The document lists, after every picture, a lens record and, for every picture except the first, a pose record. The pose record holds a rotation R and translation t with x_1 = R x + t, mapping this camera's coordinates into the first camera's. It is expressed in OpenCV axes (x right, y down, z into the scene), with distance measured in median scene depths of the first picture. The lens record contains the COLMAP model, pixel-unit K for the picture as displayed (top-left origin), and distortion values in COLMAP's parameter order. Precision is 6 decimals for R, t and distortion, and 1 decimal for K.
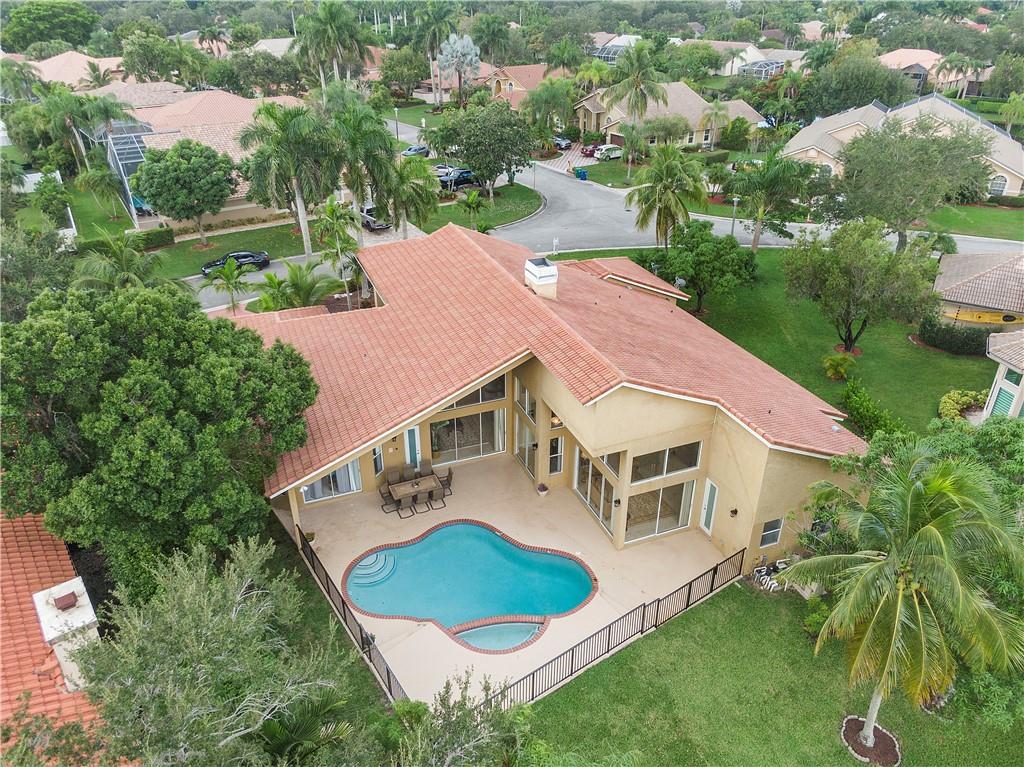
lens RADIAL K [[724.4, 0, 511.3], [0, 724.4, 378.5], [0, 0, 1]] dist [0.007819, -0.000186]
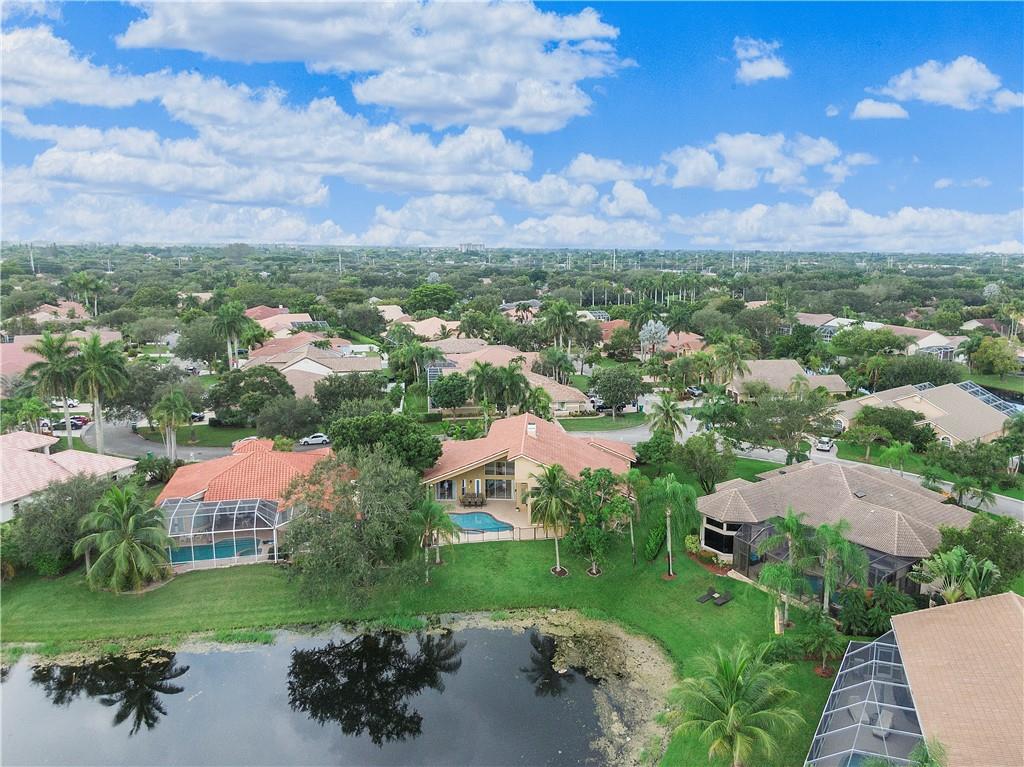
lens RADIAL K [[724.4, 0, 511.1], [0, 724.4, 385.2], [0, 0, 1]] dist [0.007819, -0.000186]
pose [[0.908468, 0.080091, -0.410209, 0.267239], [-0.203970, 0.941615, -0.267874, 0.111519], [0.364805, 0.327026, 0.871764, -0.357053]]
